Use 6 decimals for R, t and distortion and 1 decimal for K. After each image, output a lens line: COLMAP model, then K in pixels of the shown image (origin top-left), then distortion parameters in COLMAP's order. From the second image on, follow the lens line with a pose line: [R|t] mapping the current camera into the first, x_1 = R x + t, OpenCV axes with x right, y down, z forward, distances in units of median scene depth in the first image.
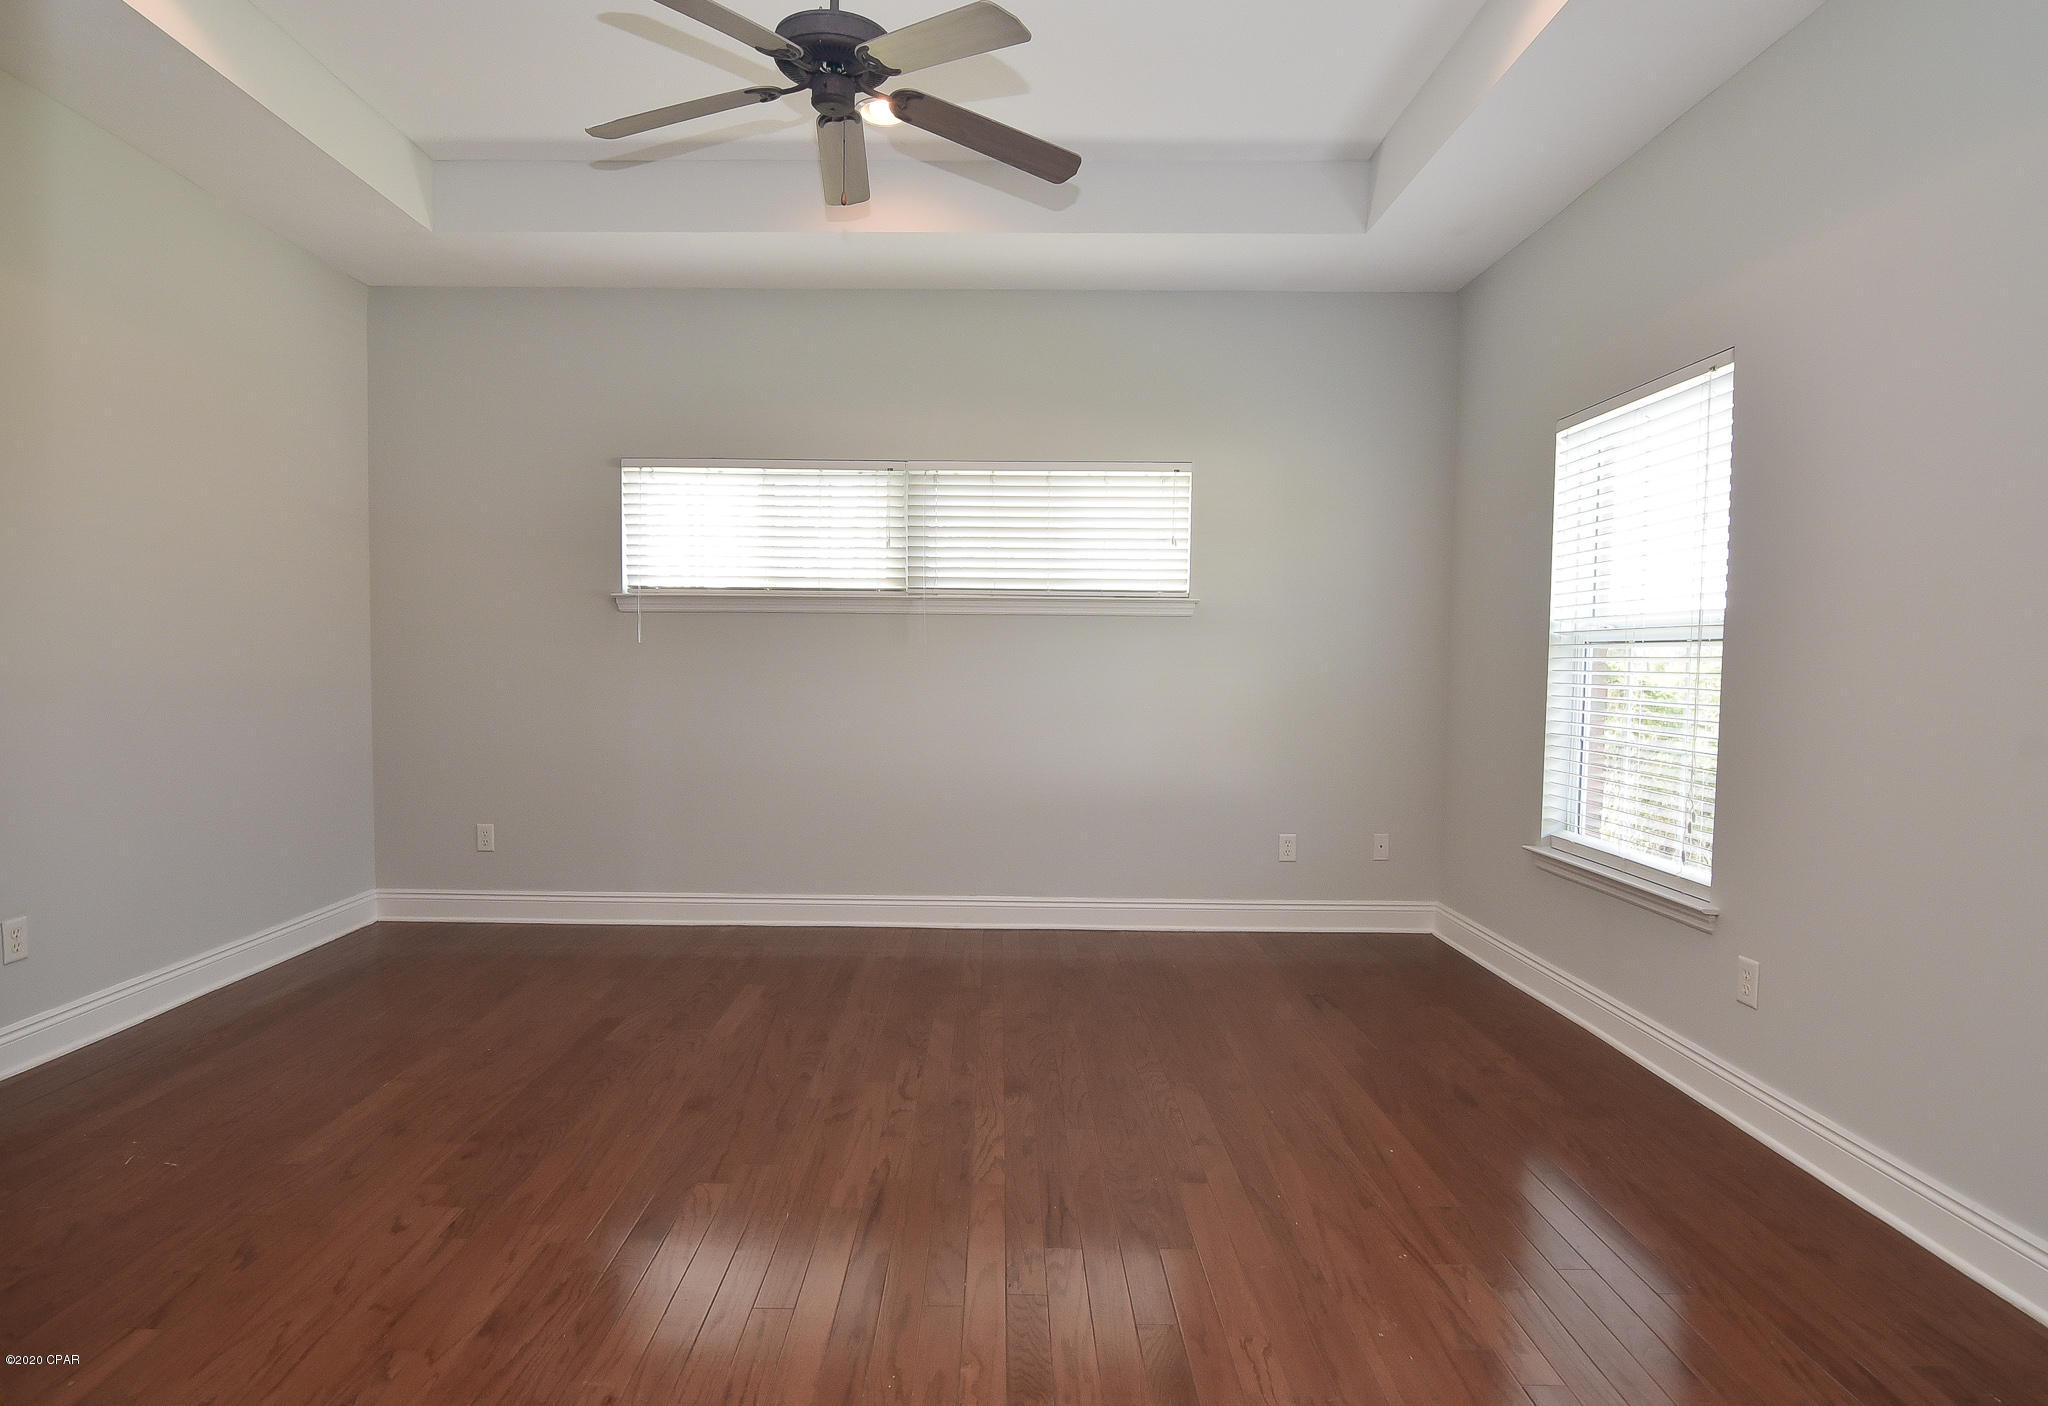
lens RADIAL K [[1065.9, 0, 1016.3], [0, 1065.9, 706.8], [0, 0, 1]] dist [0.002140, -0.021459]
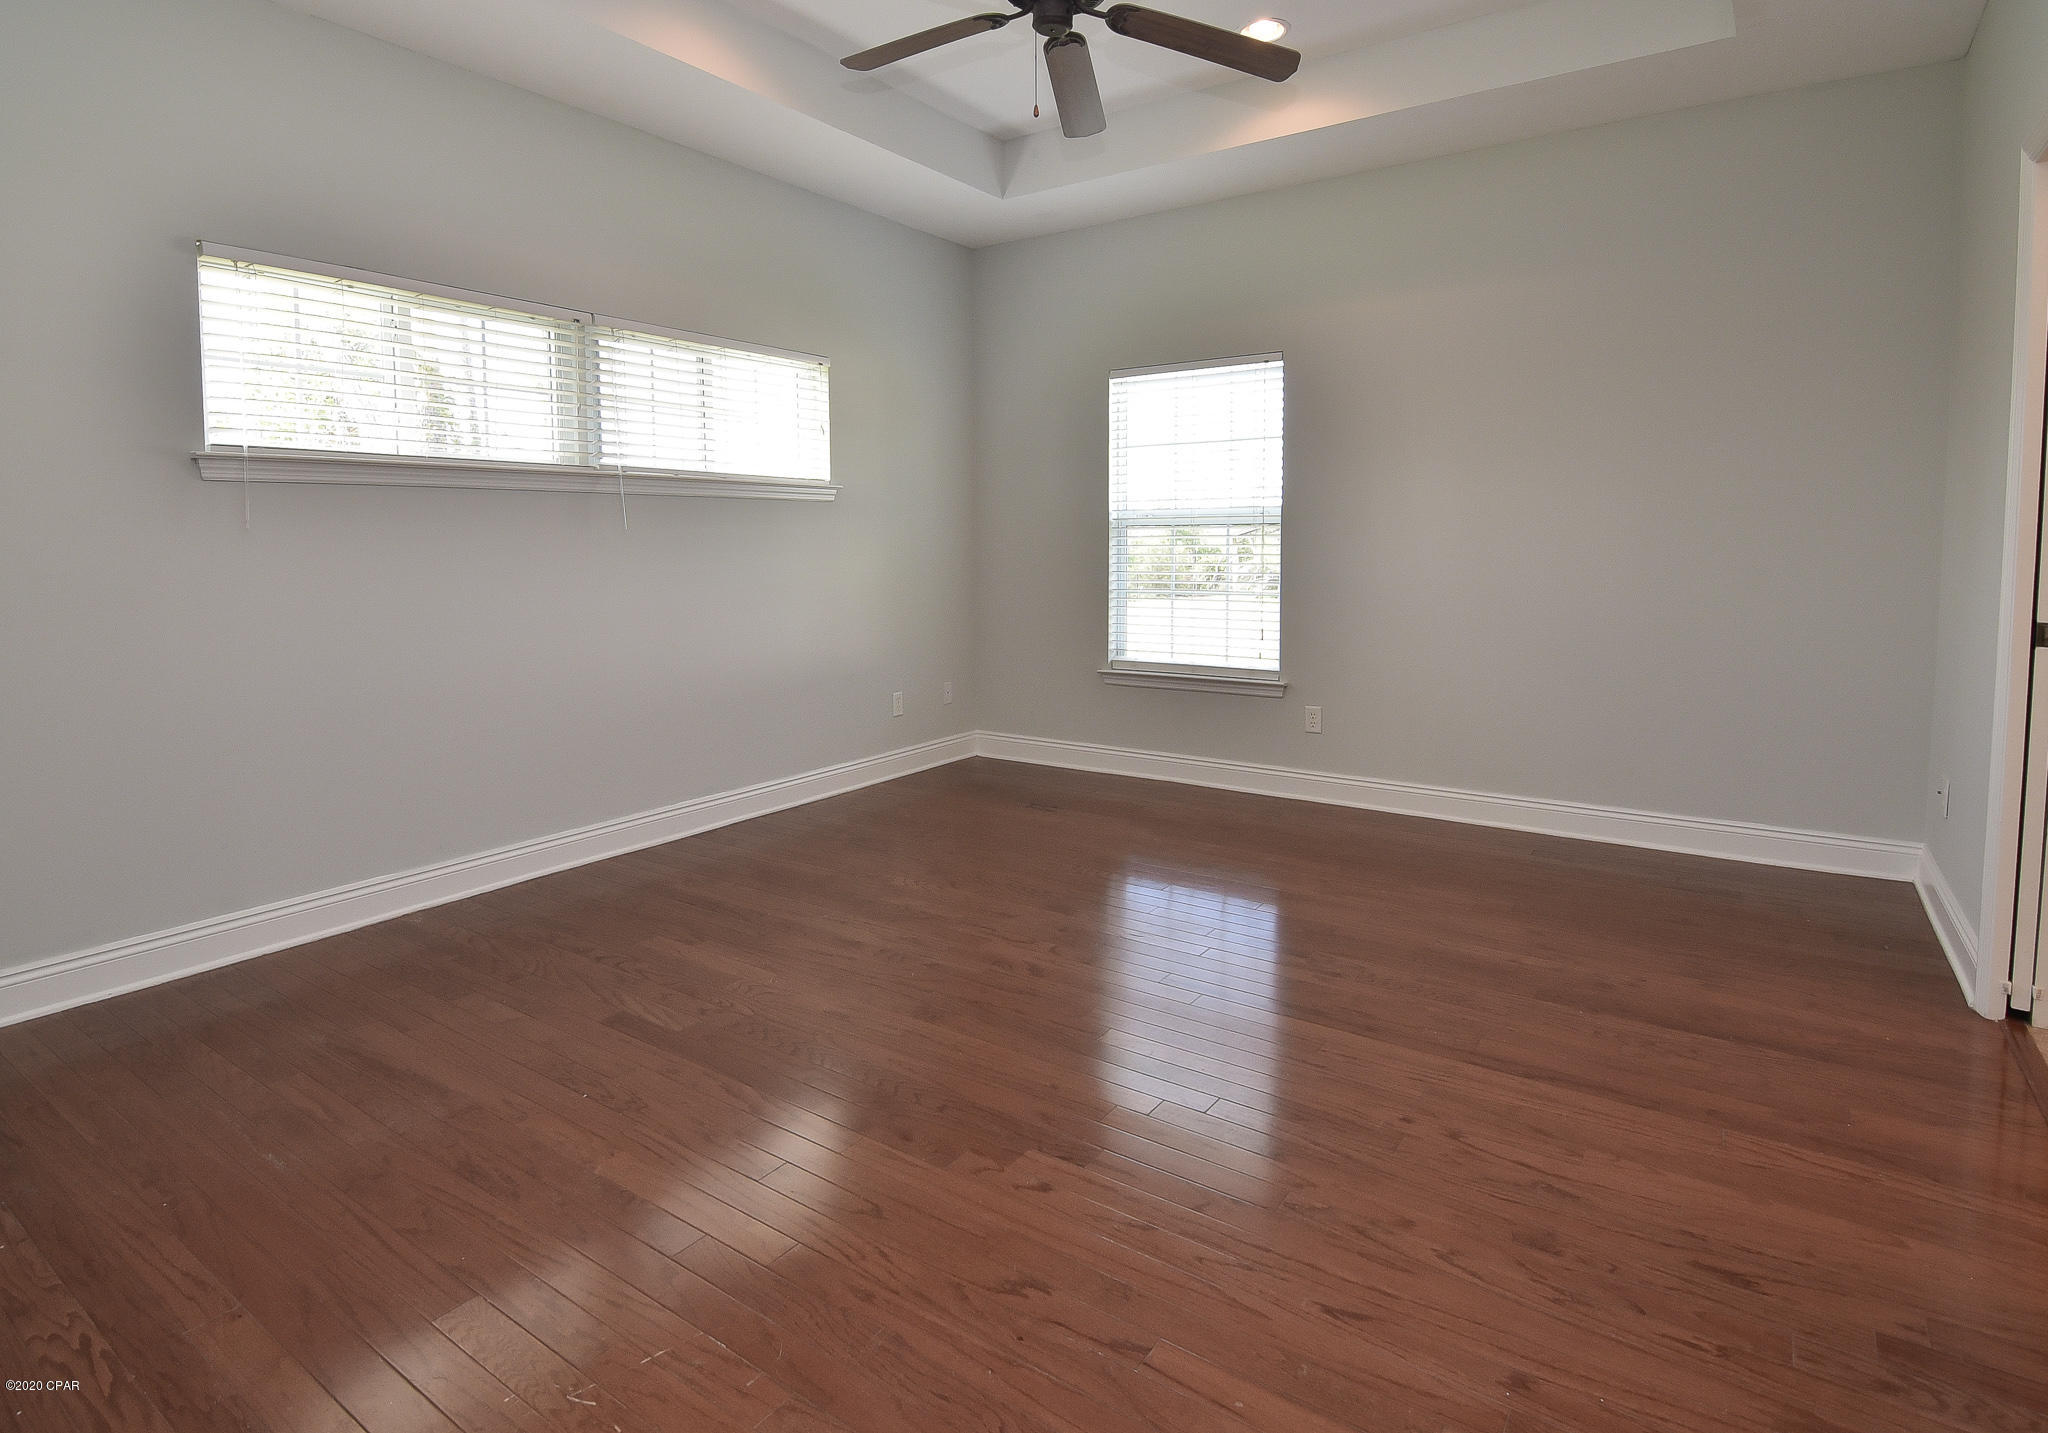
lens RADIAL K [[1055.7, 0, 1024.3], [0, 1055.7, 606.8], [0, 0, 1]] dist [-0.001805, -0.000725]
pose [[0.572044, -0.064956, 0.817647, -0.731111], [0.050726, 0.997753, 0.043775, -0.019868], [-0.818653, 0.016435, 0.574054, 0.281058]]
